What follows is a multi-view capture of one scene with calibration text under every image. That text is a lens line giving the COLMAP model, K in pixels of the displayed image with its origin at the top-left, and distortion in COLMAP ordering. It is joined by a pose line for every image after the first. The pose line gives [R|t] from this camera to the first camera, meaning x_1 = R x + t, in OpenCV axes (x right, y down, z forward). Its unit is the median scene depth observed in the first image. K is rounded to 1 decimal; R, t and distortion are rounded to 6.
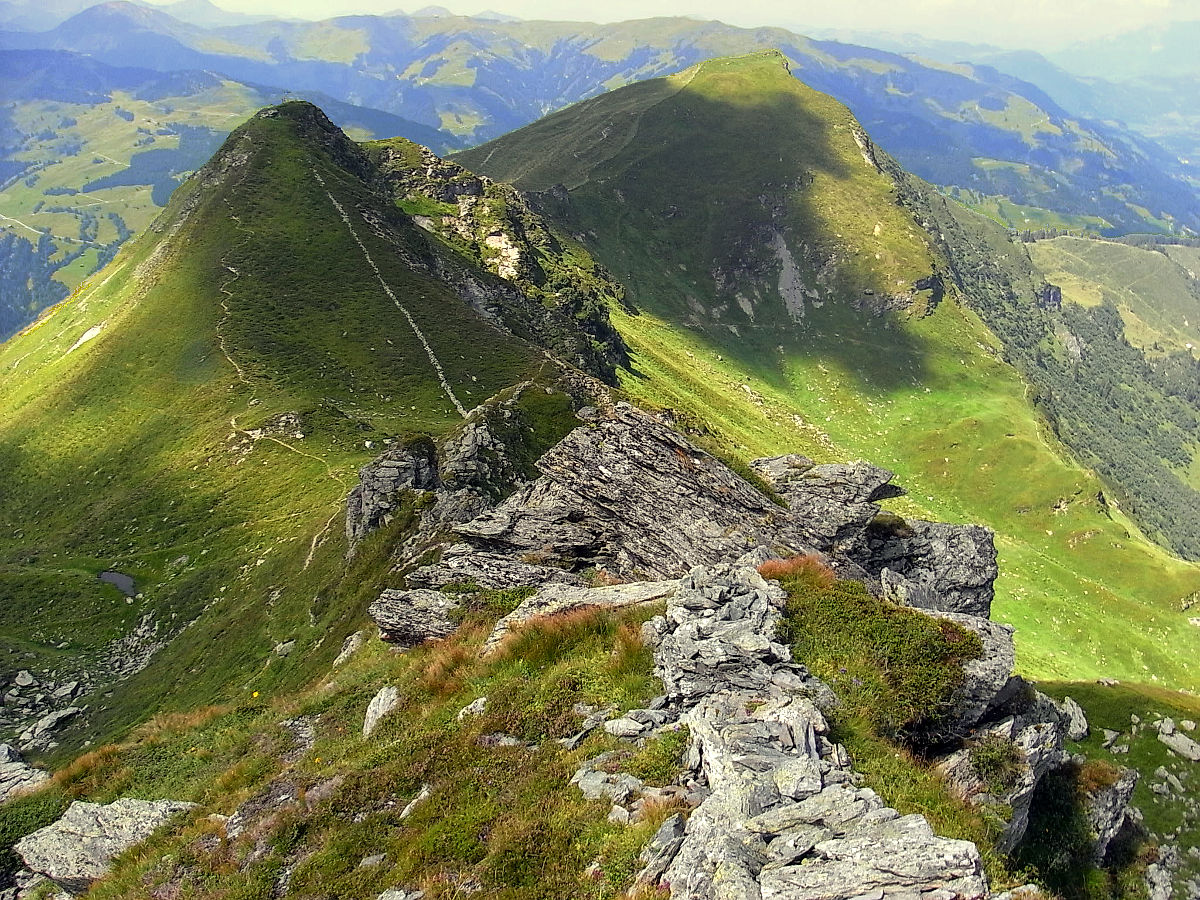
lens RADIAL K [[1081.4, 0, 667.1], [0, 1081.4, 487.1], [0, 0, 1]] dist [-0.155428, 0.149611]
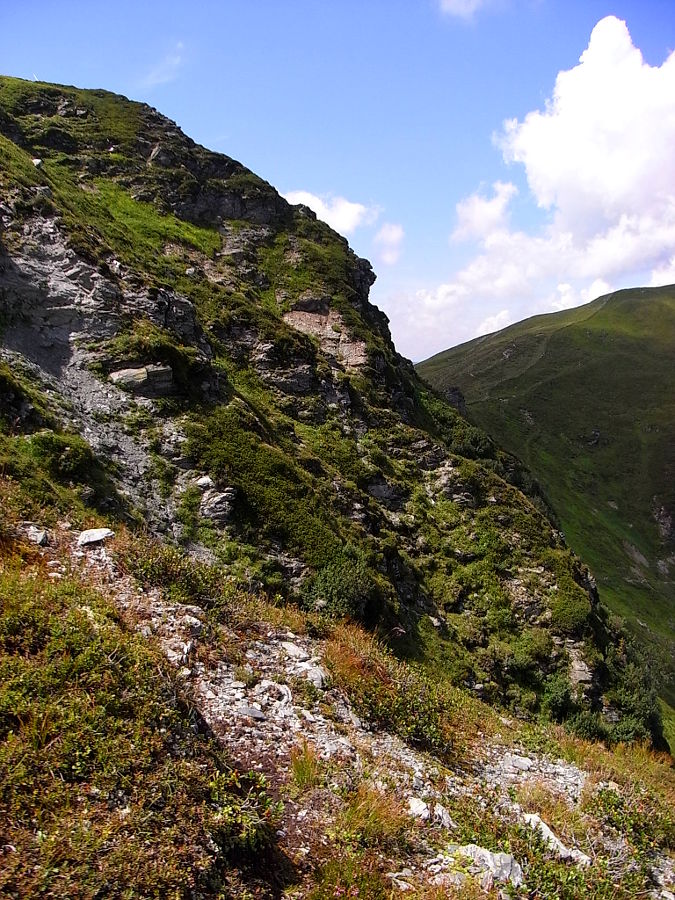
lens RADIAL K [[811.0, 0, 332.4], [0, 811.0, 520.0], [0, 0, 1]] dist [-0.155428, 0.149611]
pose [[0.973231, 0.023918, -0.228580, -0.041677], [-0.076031, 0.972077, -0.222004, -0.047908], [0.216888, 0.233440, 0.947874, 0.369480]]
